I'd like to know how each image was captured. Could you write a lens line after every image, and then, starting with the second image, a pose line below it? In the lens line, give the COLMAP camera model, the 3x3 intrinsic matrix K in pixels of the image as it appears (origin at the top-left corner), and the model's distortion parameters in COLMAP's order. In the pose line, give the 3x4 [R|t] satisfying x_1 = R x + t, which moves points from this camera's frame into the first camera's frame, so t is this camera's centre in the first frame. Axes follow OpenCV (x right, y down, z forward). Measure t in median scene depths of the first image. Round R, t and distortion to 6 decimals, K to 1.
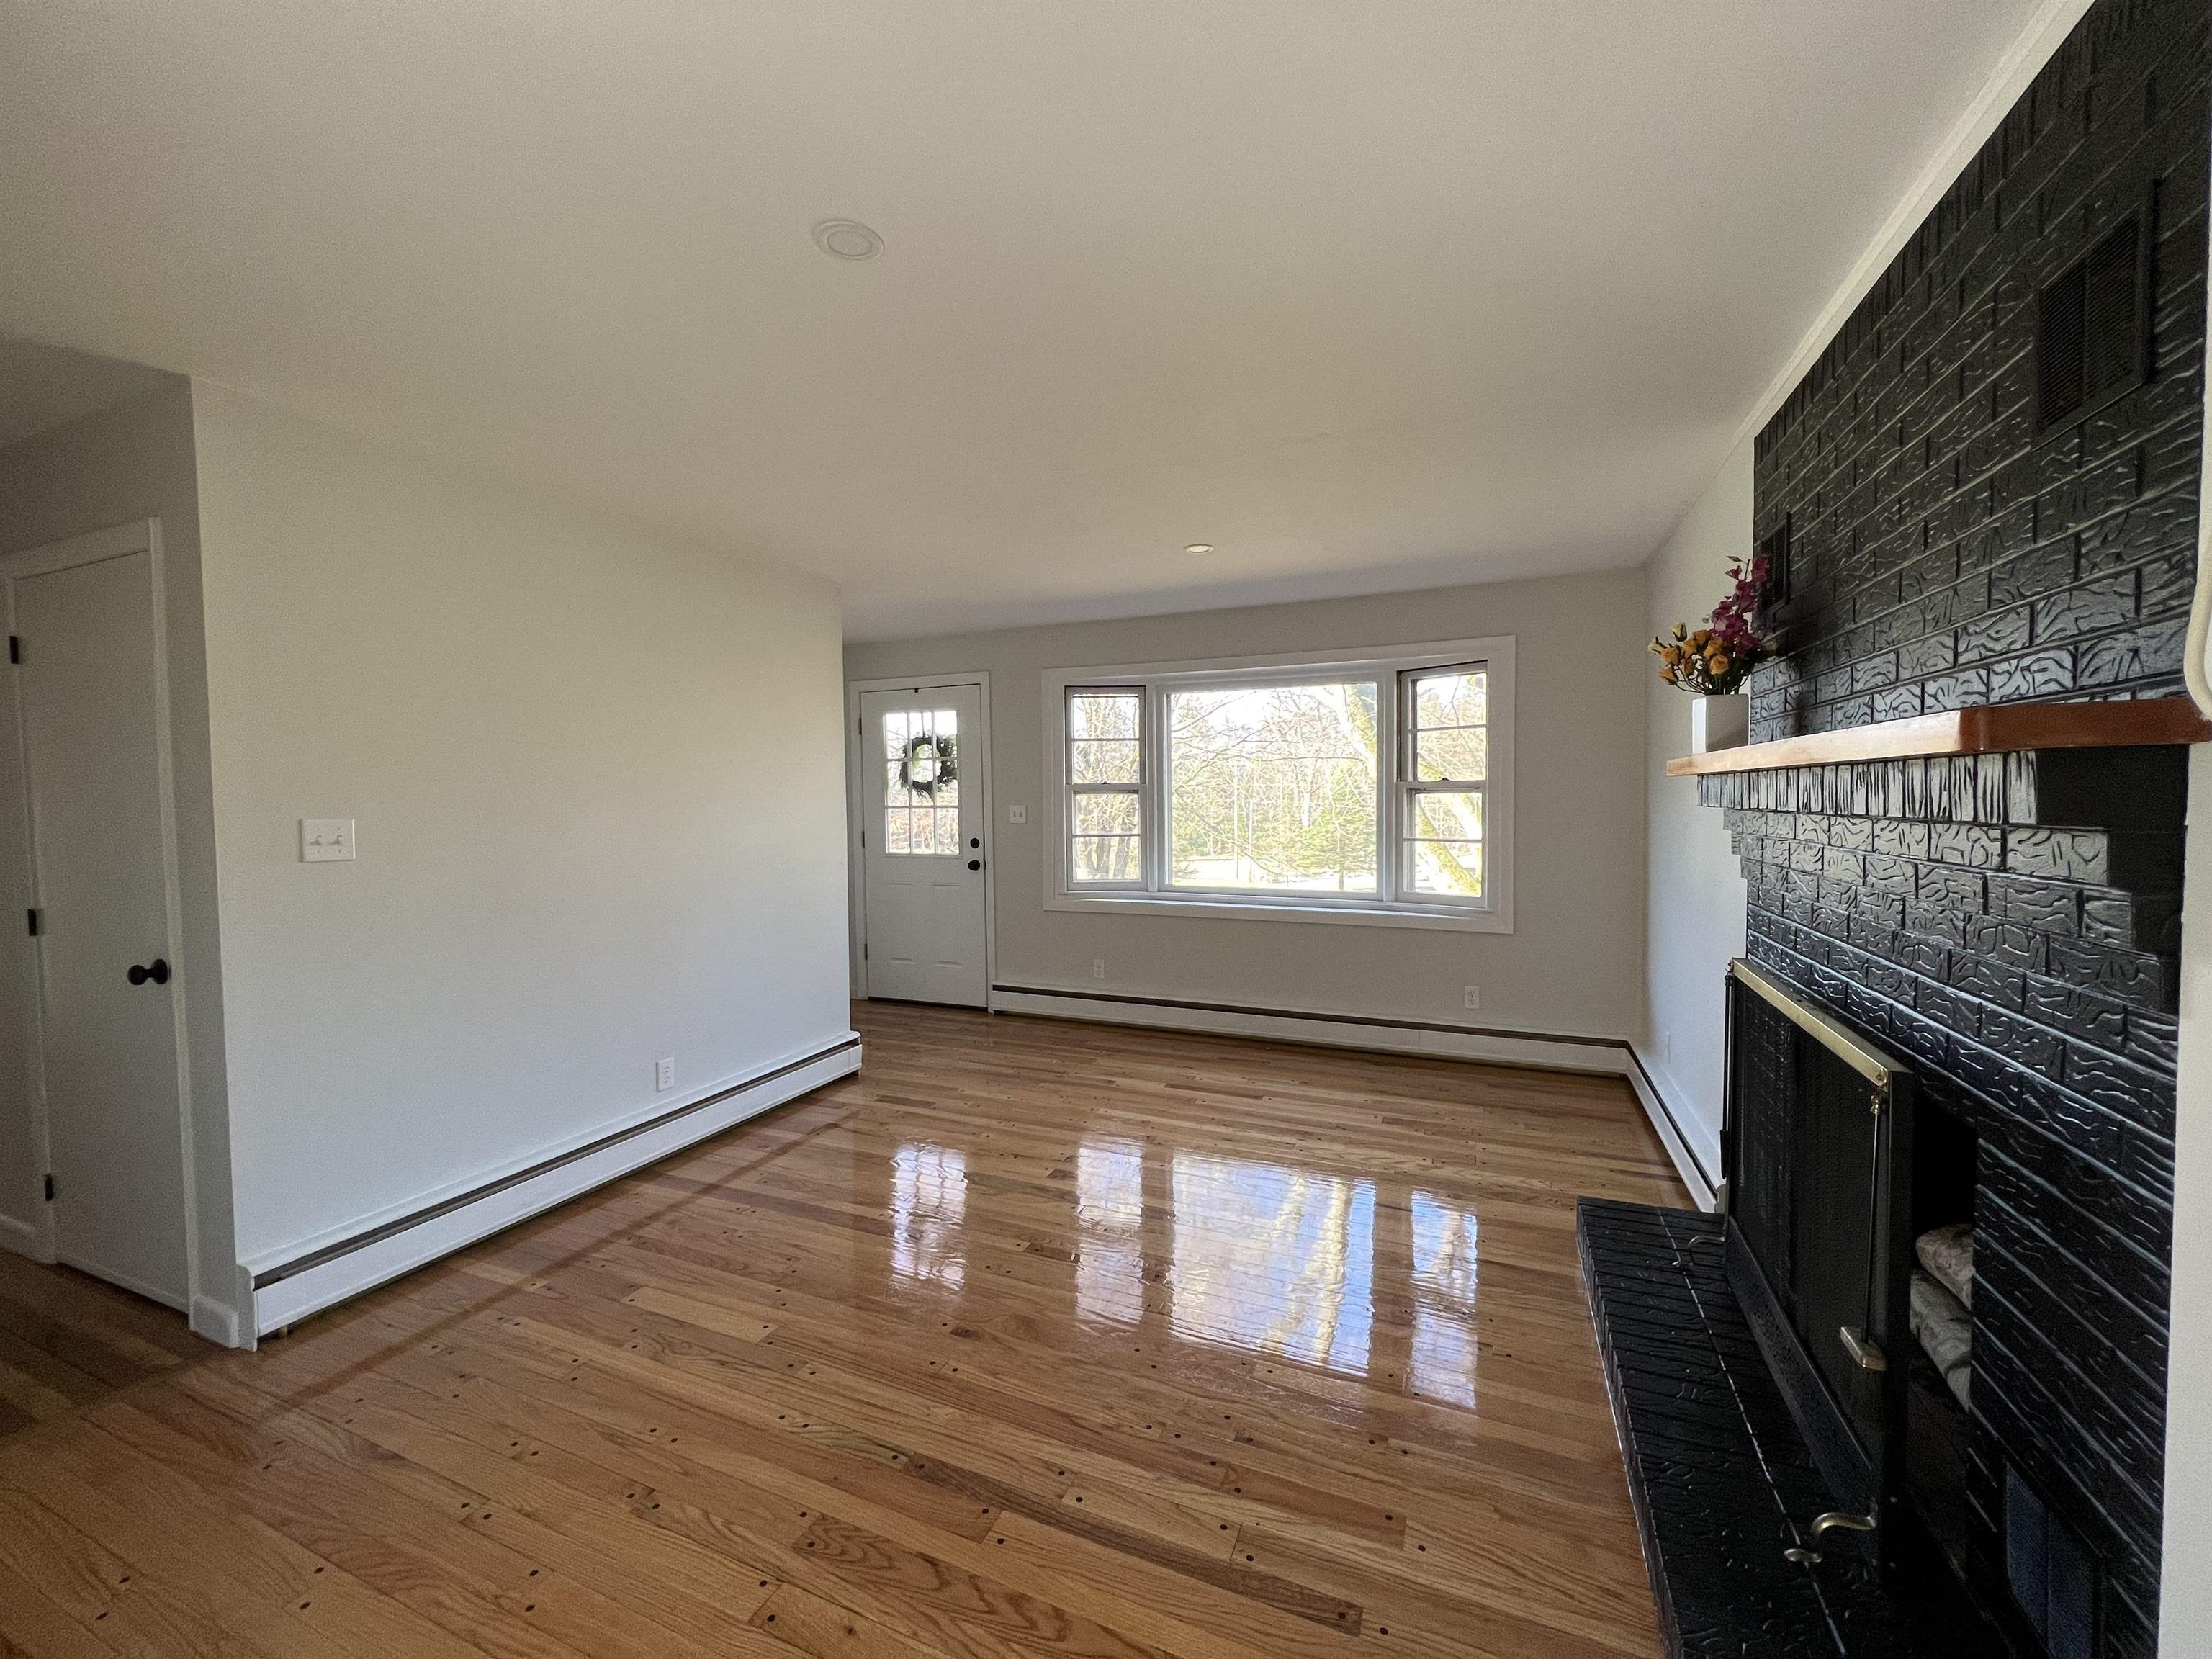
lens RADIAL K [[886.1, 0, 1103.4], [0, 886.1, 829.0], [0, 0, 1]] dist [0.001956, -0.000073]
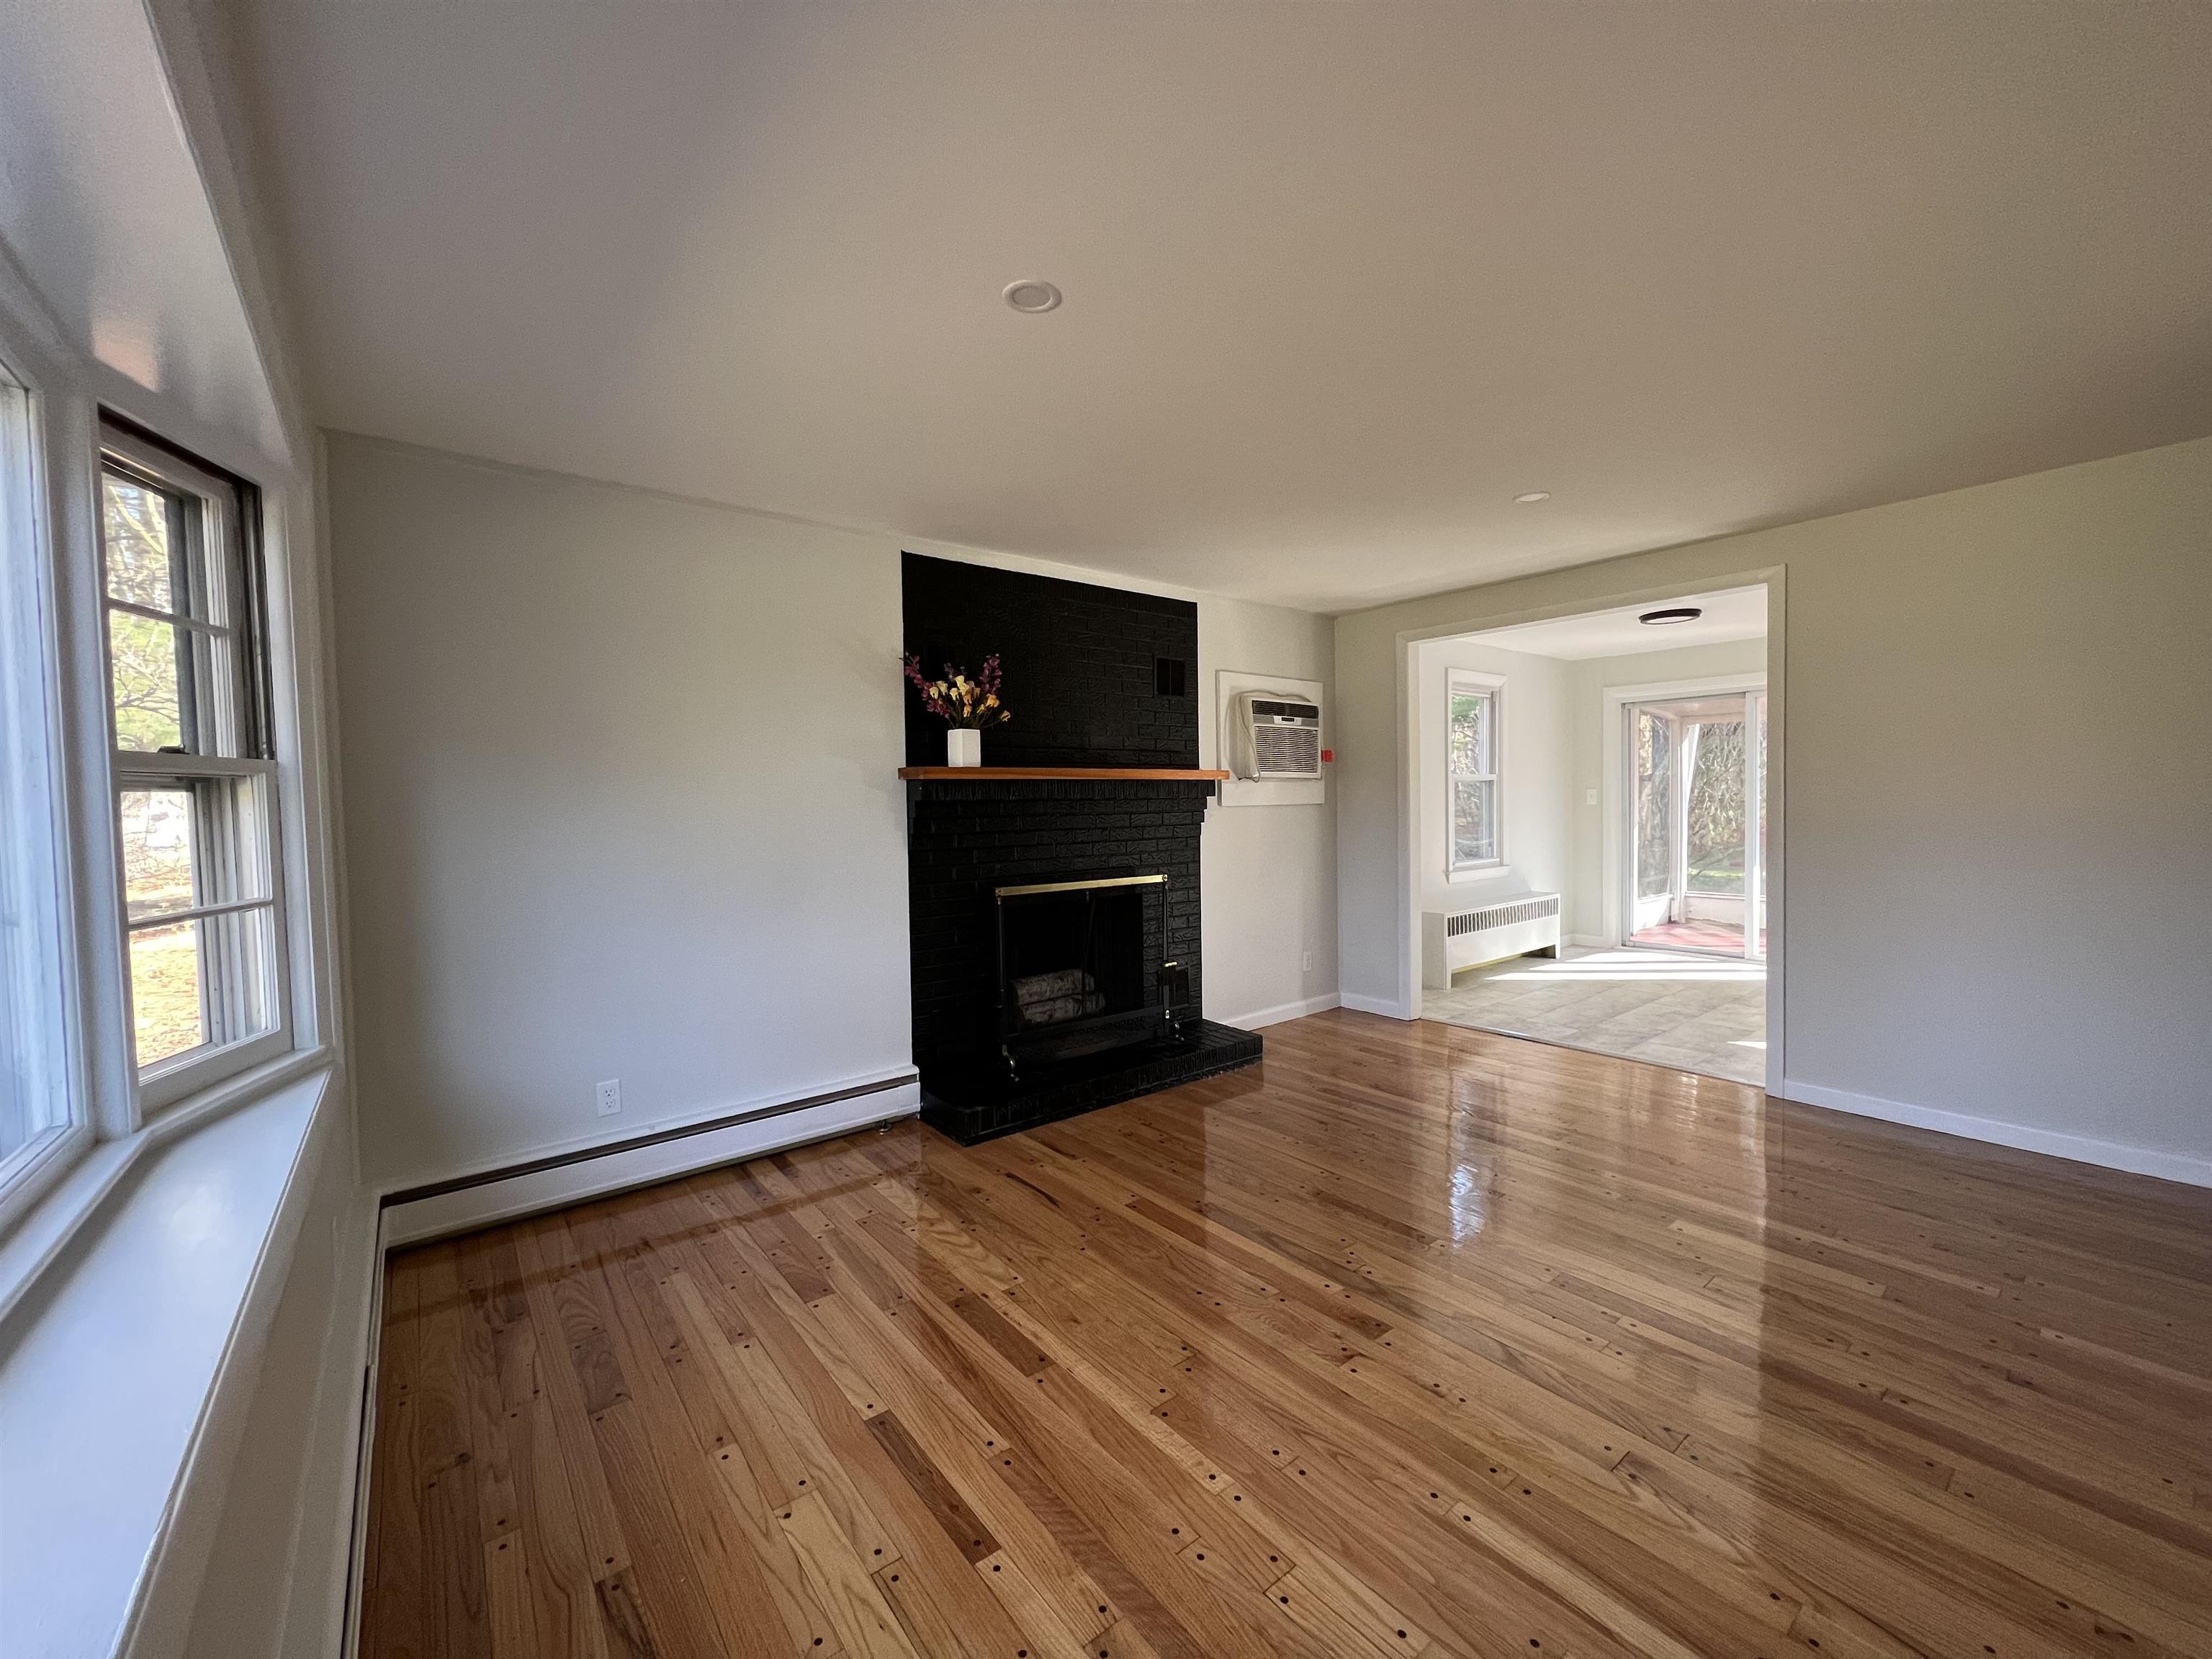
lens RADIAL K [[886.1, 0, 1103.4], [0, 886.1, 829.0], [0, 0, 1]] dist [0.001956, -0.000073]
pose [[-0.878625, 0.011893, 0.477364, -0.167720], [0.048204, 0.996792, 0.063889, -0.036737], [-0.475073, 0.079145, -0.876380, 1.417544]]
